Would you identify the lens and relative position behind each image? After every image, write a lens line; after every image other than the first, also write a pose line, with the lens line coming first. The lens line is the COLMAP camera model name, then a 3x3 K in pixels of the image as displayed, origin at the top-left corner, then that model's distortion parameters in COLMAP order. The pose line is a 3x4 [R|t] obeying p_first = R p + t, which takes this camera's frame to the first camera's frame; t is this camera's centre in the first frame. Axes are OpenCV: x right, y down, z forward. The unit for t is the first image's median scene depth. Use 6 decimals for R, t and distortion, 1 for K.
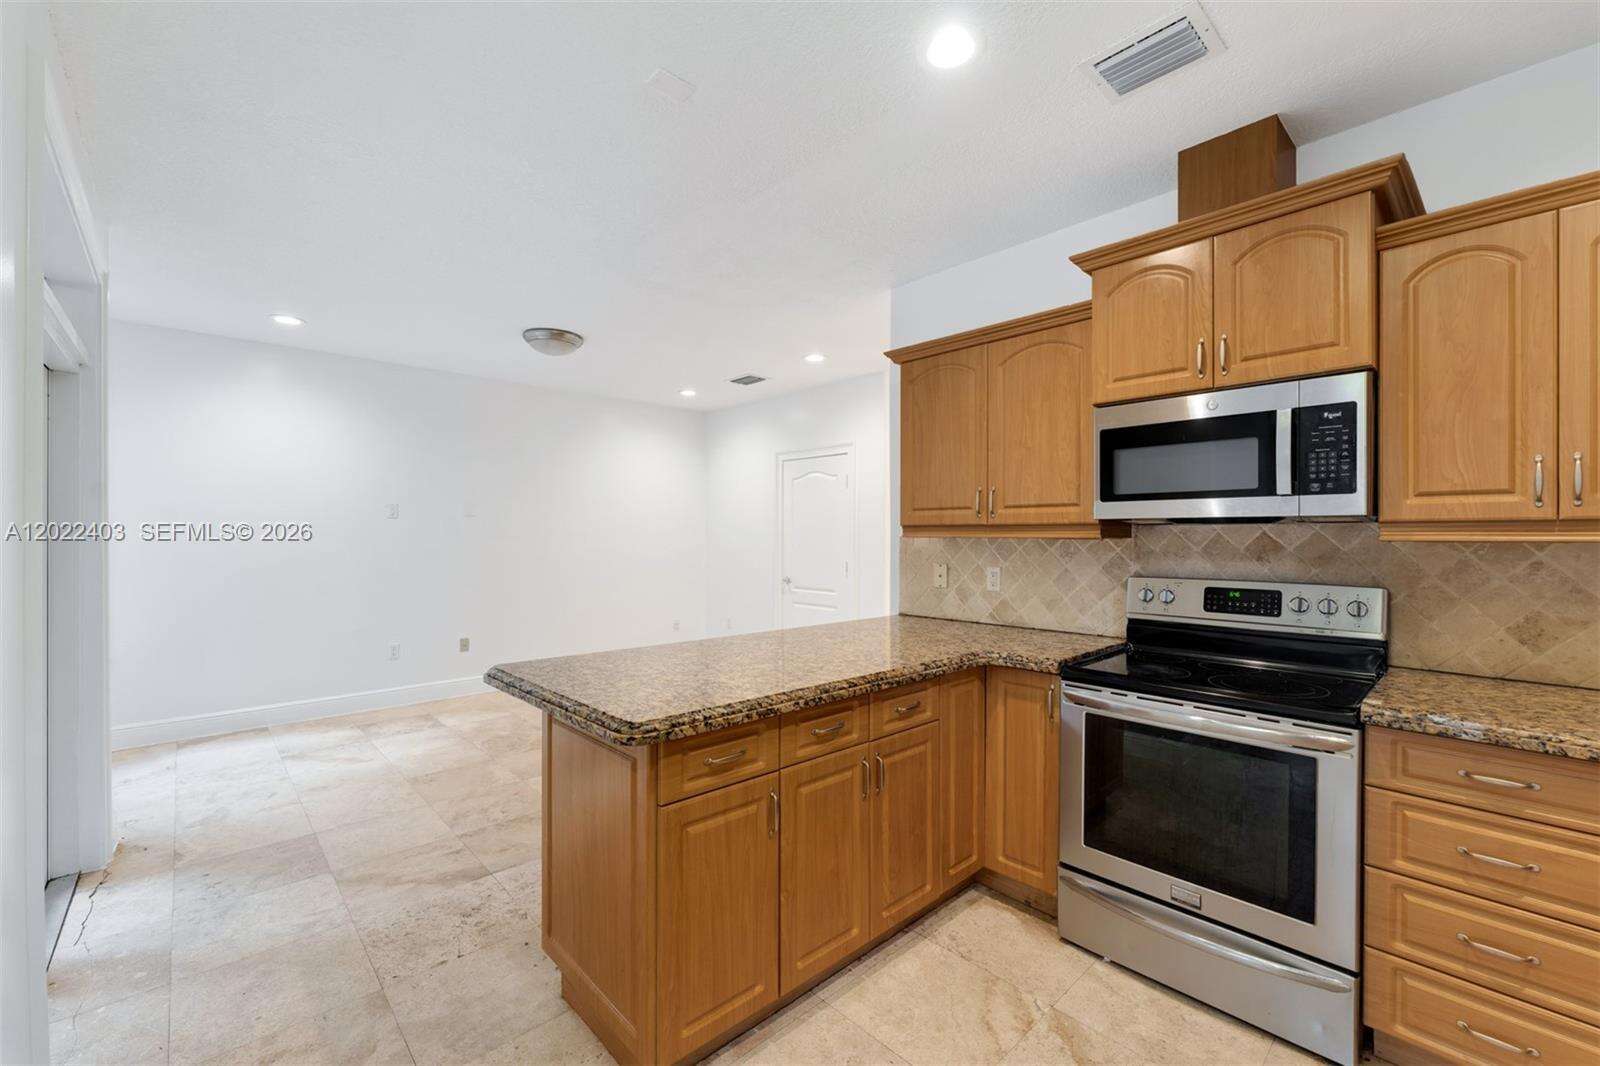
lens RADIAL K [[665.6, 0, 800.0], [0, 665.6, 533.0], [0, 0, 1]] dist [-0.002609, -0.000204]
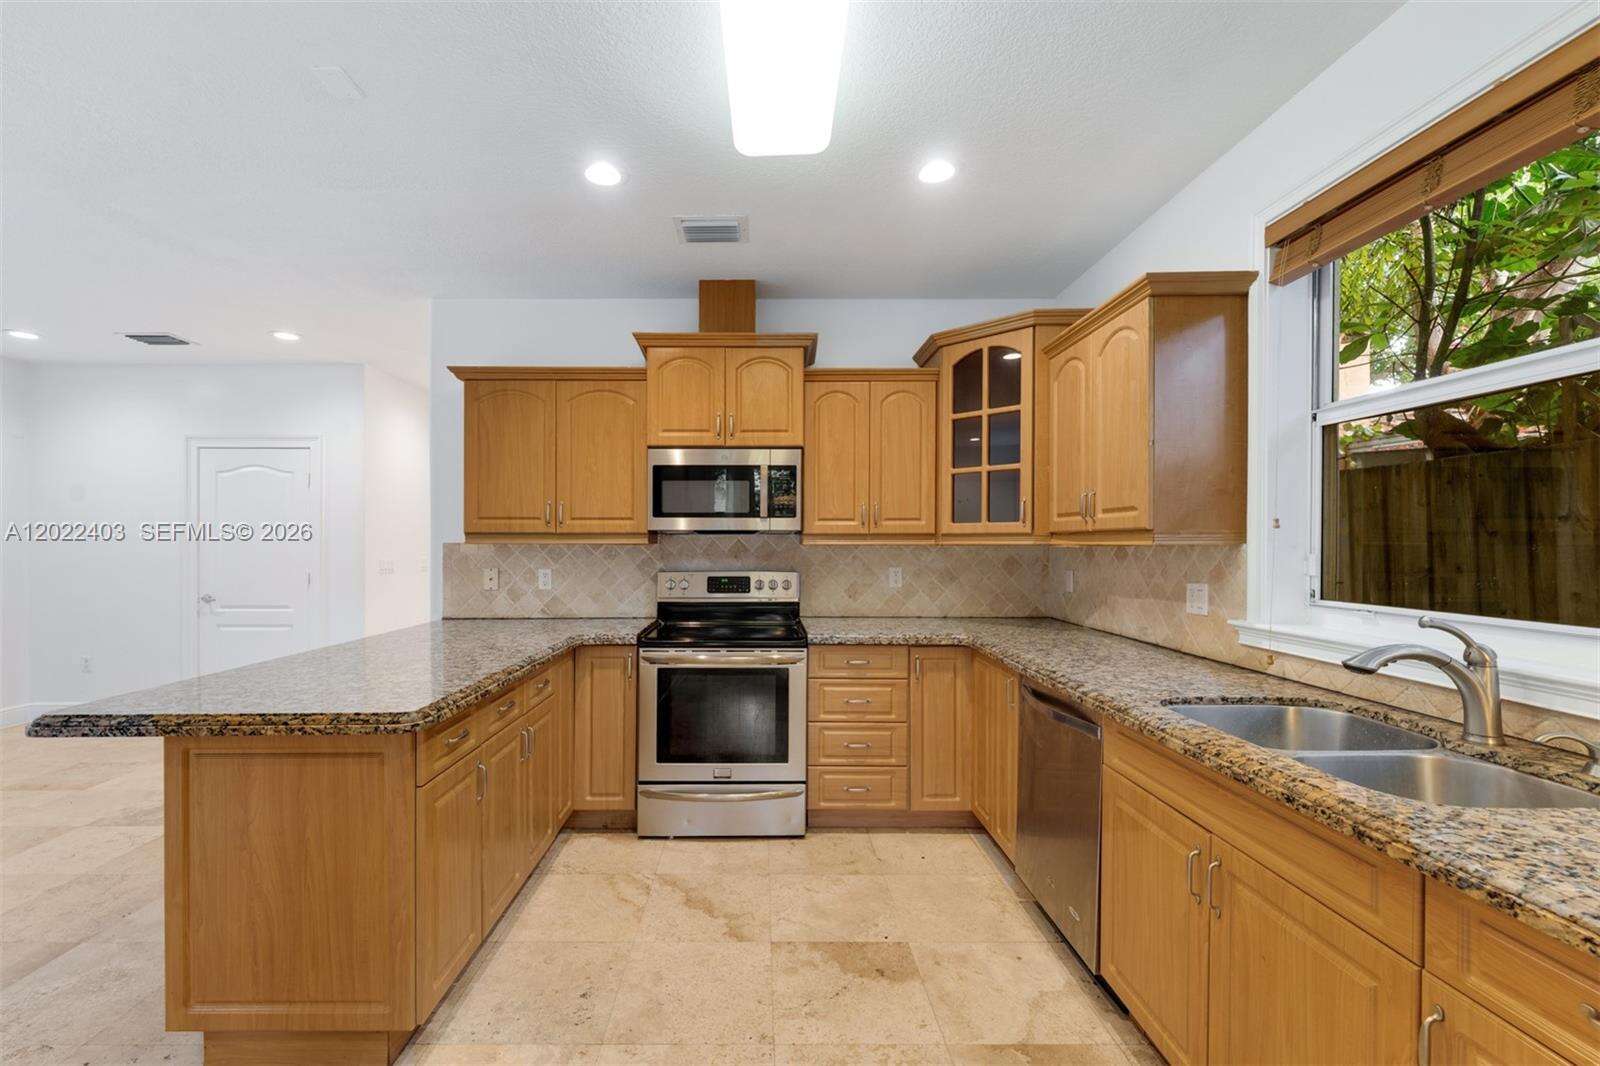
lens RADIAL K [[656.2, 0, 795.9], [0, 656.2, 544.2], [0, 0, 1]] dist [-0.000259, -0.000023]
pose [[0.657103, -0.003846, 0.753791, -0.385278], [-0.001660, 0.999977, 0.006549, -0.000946], [-0.753799, -0.005555, 0.657082, -0.115626]]
